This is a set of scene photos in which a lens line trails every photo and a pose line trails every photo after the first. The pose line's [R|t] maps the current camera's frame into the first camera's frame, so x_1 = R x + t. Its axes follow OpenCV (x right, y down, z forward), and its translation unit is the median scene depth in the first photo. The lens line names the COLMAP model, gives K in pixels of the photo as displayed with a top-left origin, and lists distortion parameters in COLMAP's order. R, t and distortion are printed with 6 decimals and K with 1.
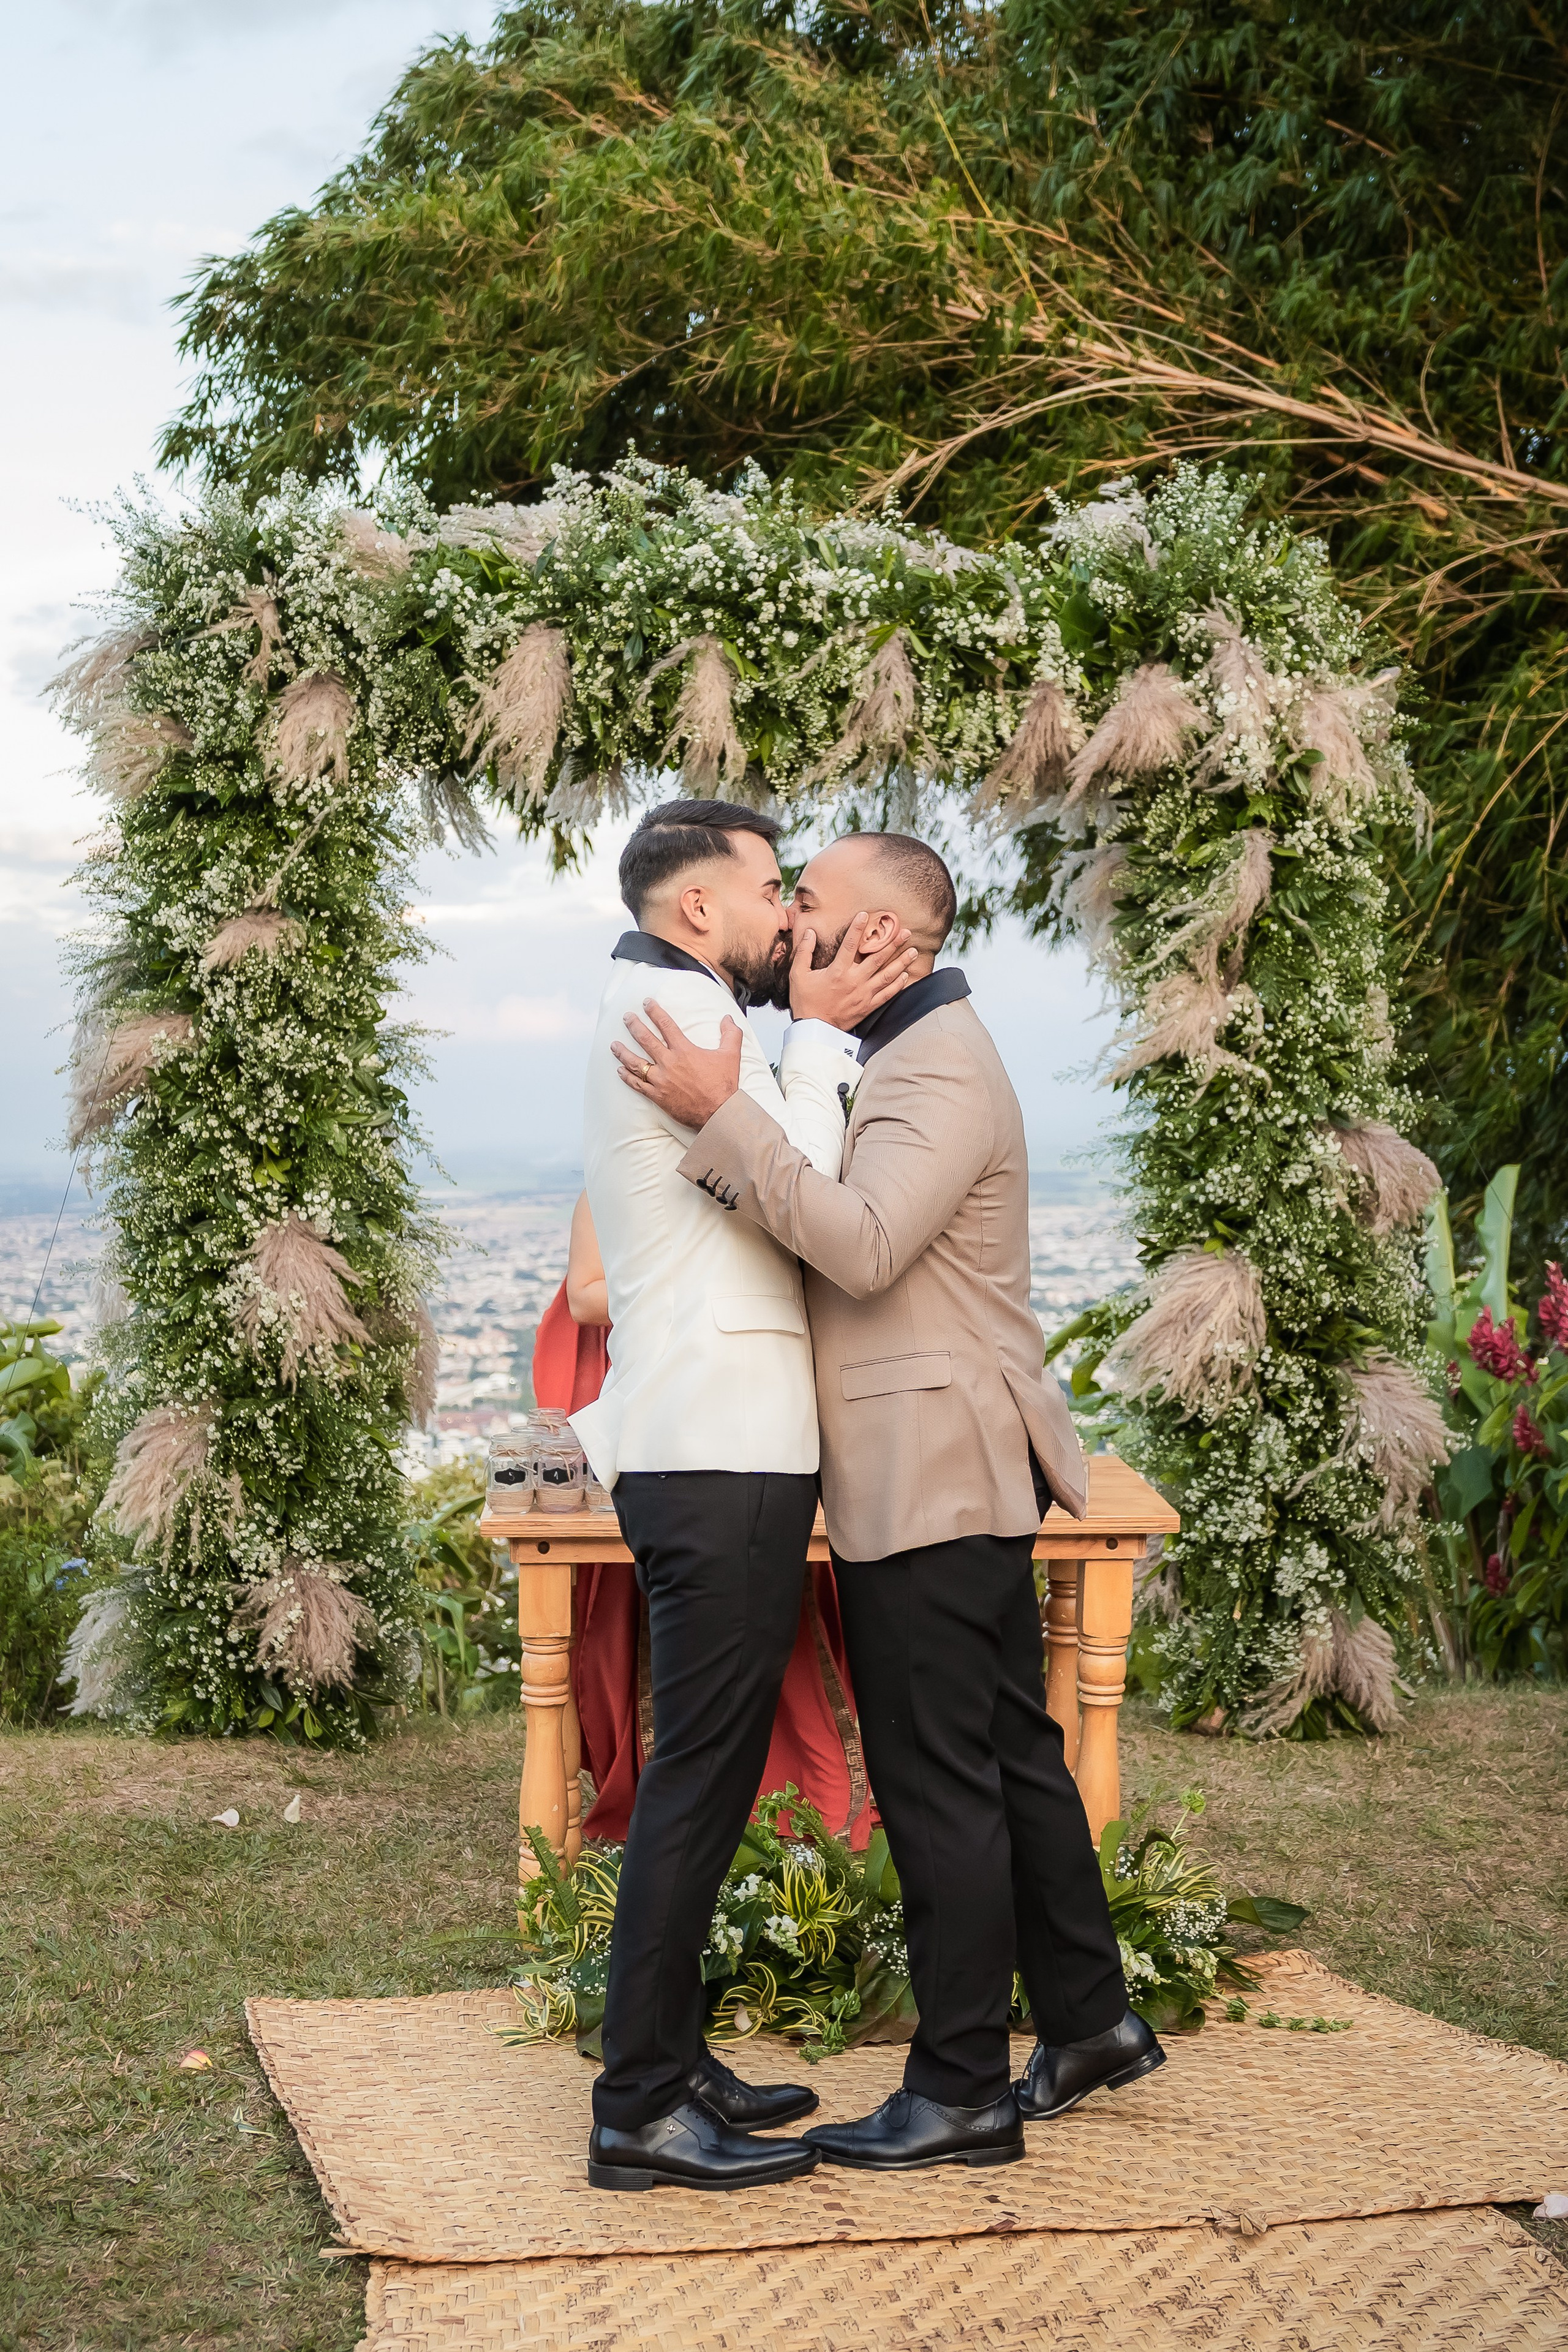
lens RADIAL K [[1862.5, 0, 780.2], [0, 1862.5, 1191.6], [0, 0, 1]] dist [-0.000651, -0.013332]
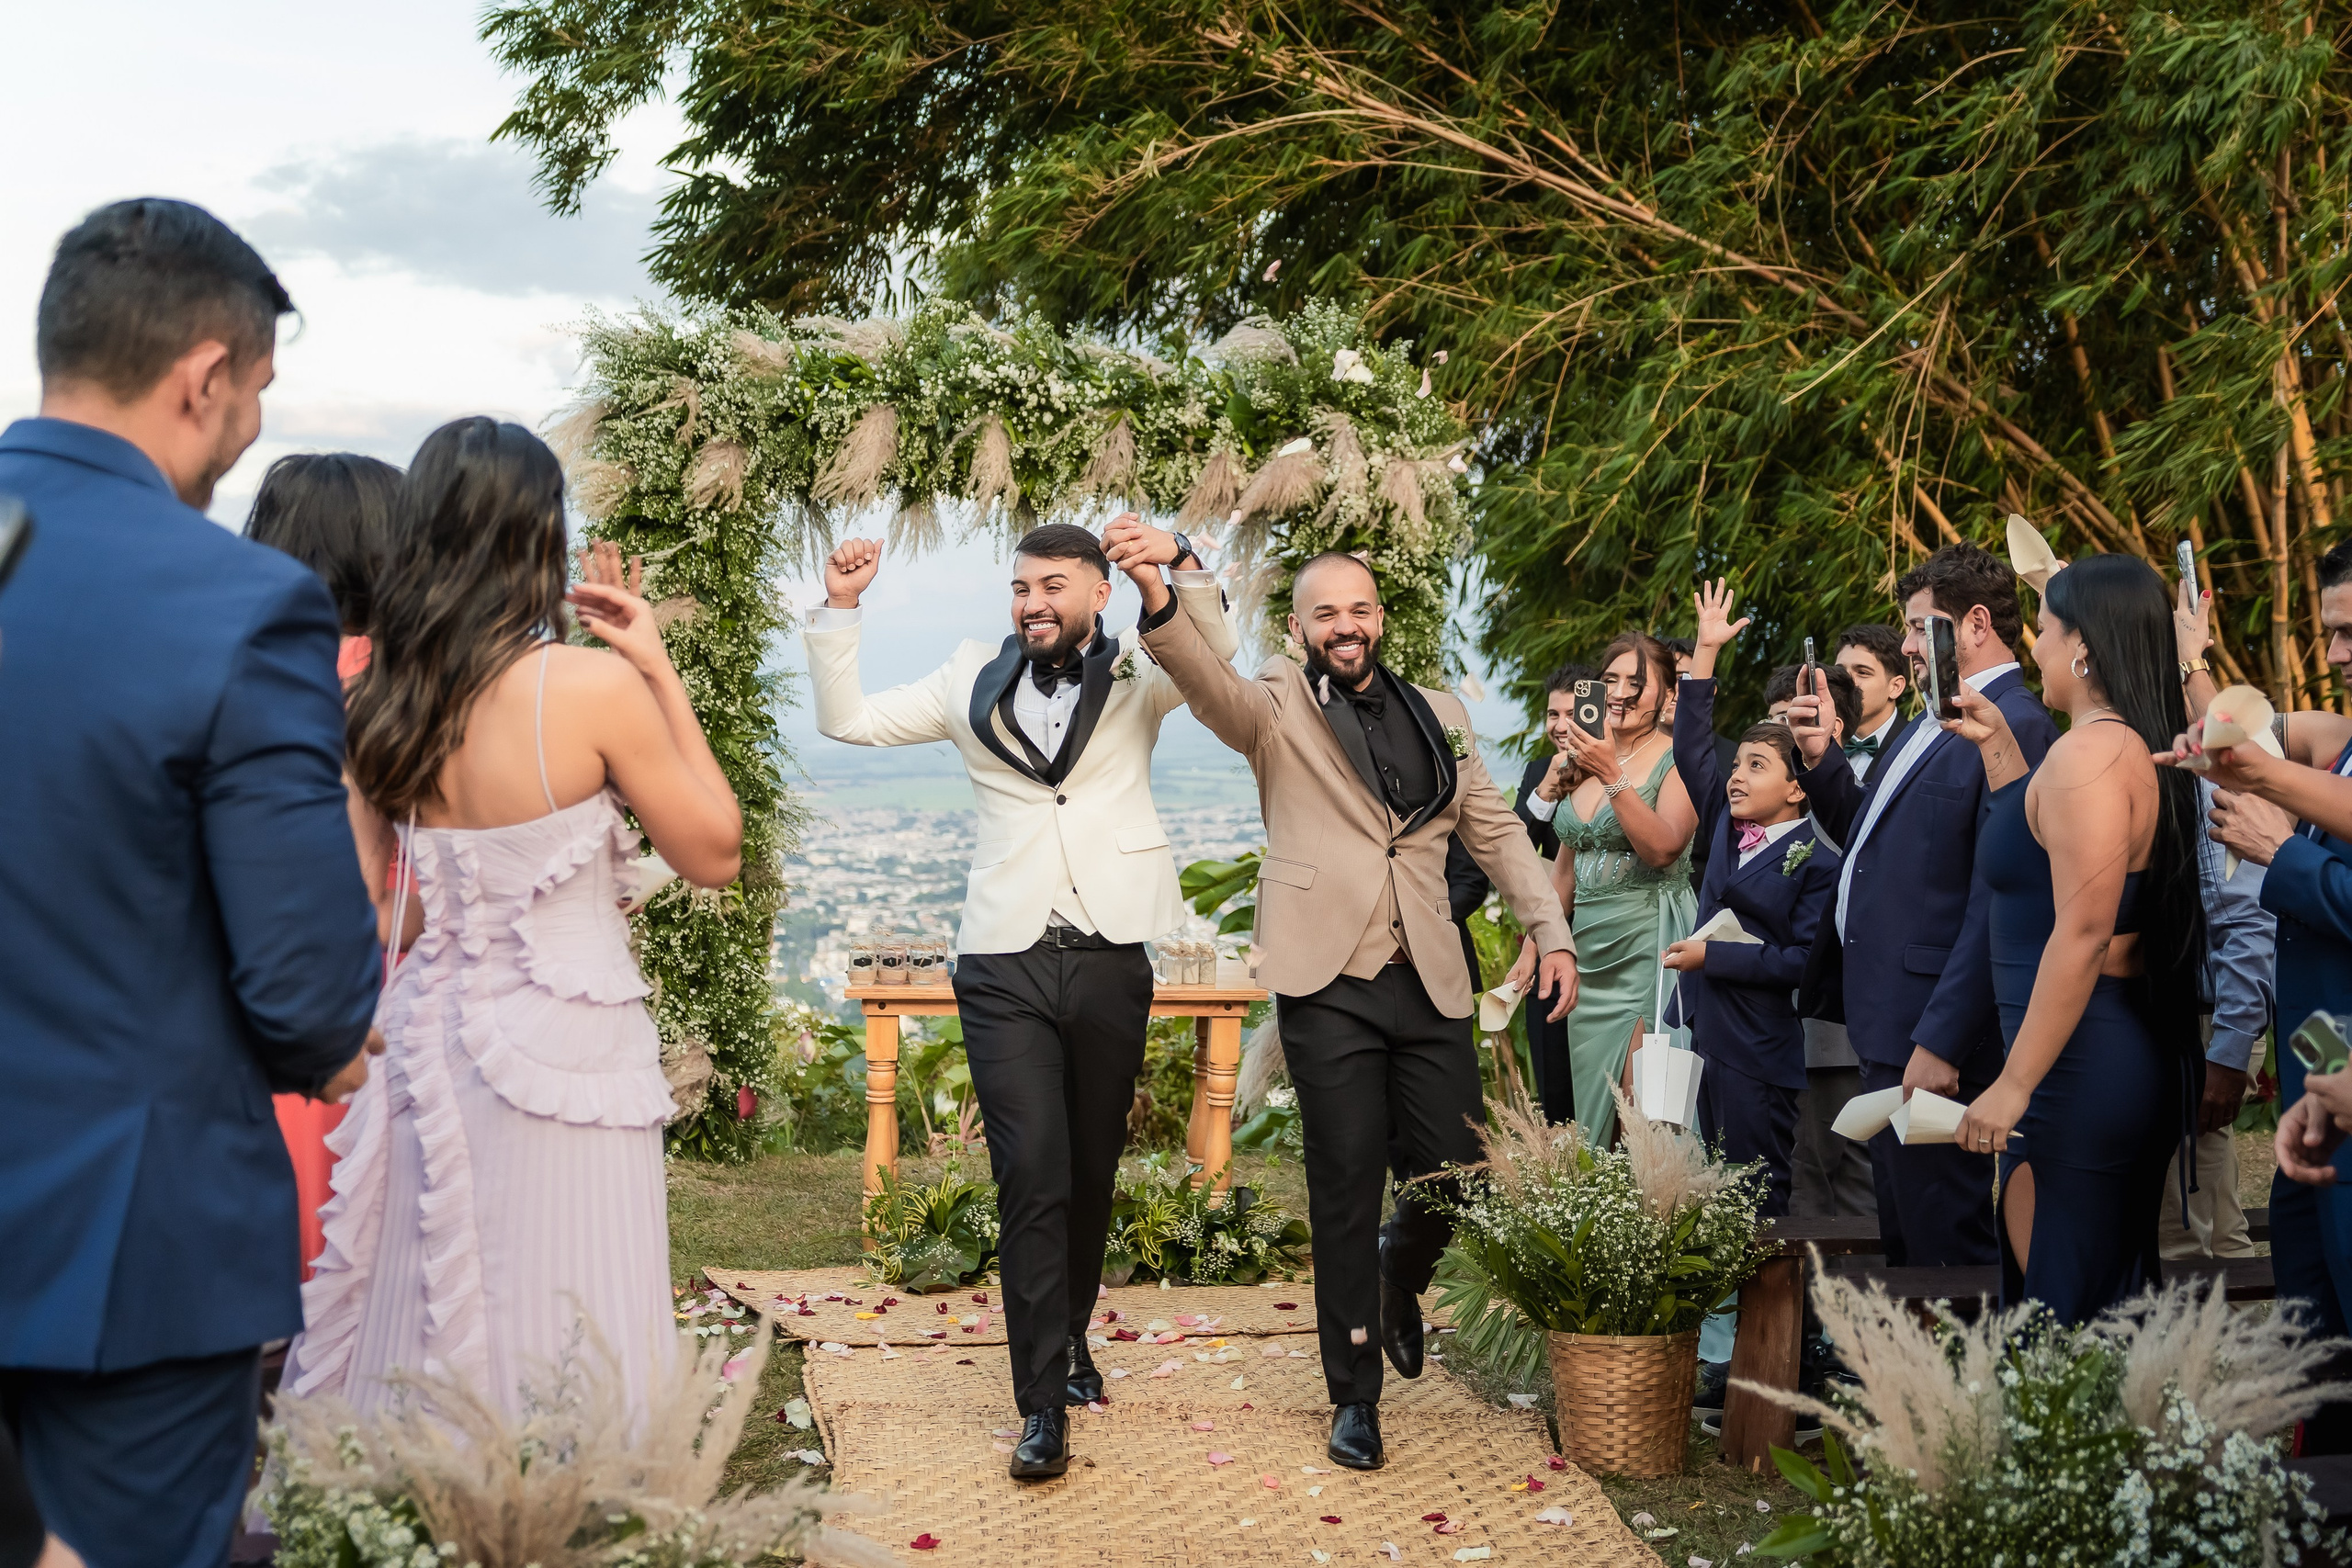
lens RADIAL K [[2715.3, 0, 1165.9], [0, 2715.3, 790.7], [0, 0, 1]] dist [0.262818, 0.000000]
pose [[0.999183, 0.017855, 0.036247, 0.026579], [-0.017669, 0.999829, -0.005441, 0.009029], [-0.036338, 0.004796, 0.999328, -1.171444]]
